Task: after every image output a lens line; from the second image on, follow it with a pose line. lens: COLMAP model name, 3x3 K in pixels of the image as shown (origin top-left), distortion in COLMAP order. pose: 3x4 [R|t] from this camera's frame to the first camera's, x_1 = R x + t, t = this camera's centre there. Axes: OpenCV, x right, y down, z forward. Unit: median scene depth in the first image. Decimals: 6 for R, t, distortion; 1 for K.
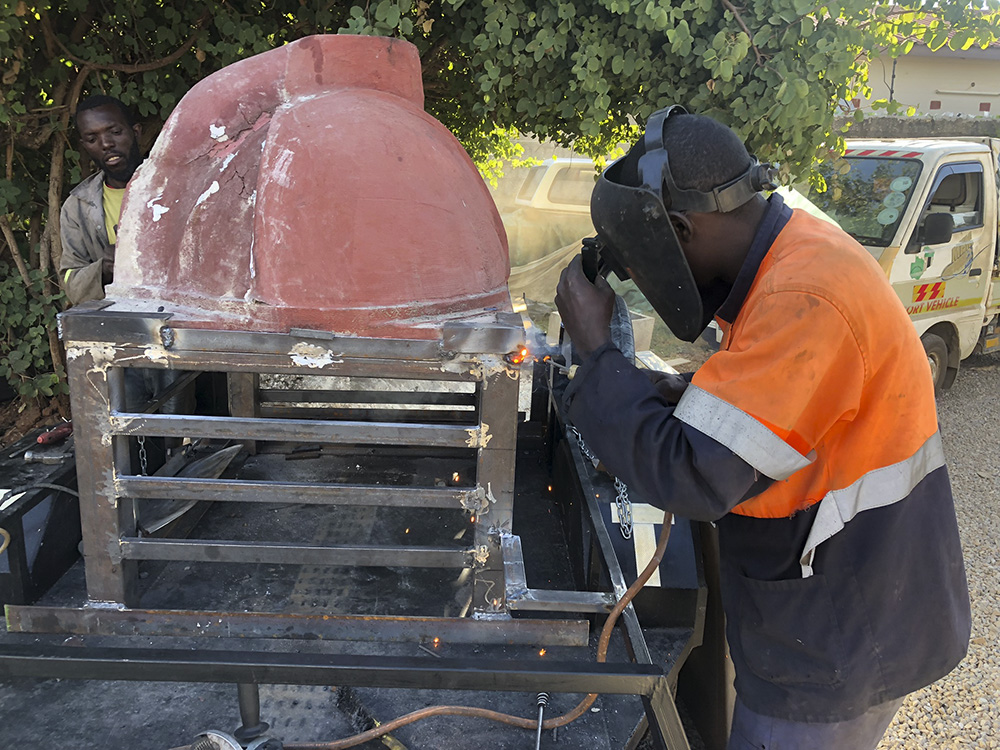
lens RADIAL K [[816.4, 0, 501.4], [0, 816.4, 380.5], [0, 0, 1]] dist [0.029322, -0.026393]
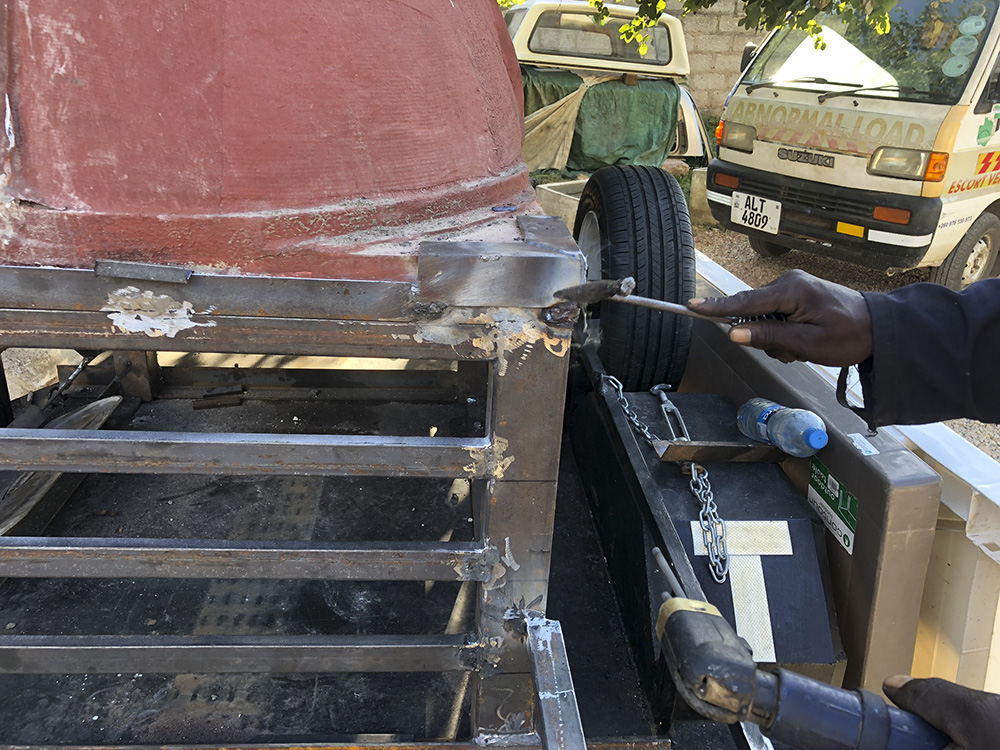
lens RADIAL K [[816.4, 0, 499.9], [0, 816.4, 375.6], [0, 0, 1]] dist [0.029322, -0.026393]
pose [[0.999215, -0.011044, 0.038049, -0.040046], [0.005184, 0.988550, 0.150804, -0.064498], [-0.039279, -0.150488, 0.987831, 0.485309]]
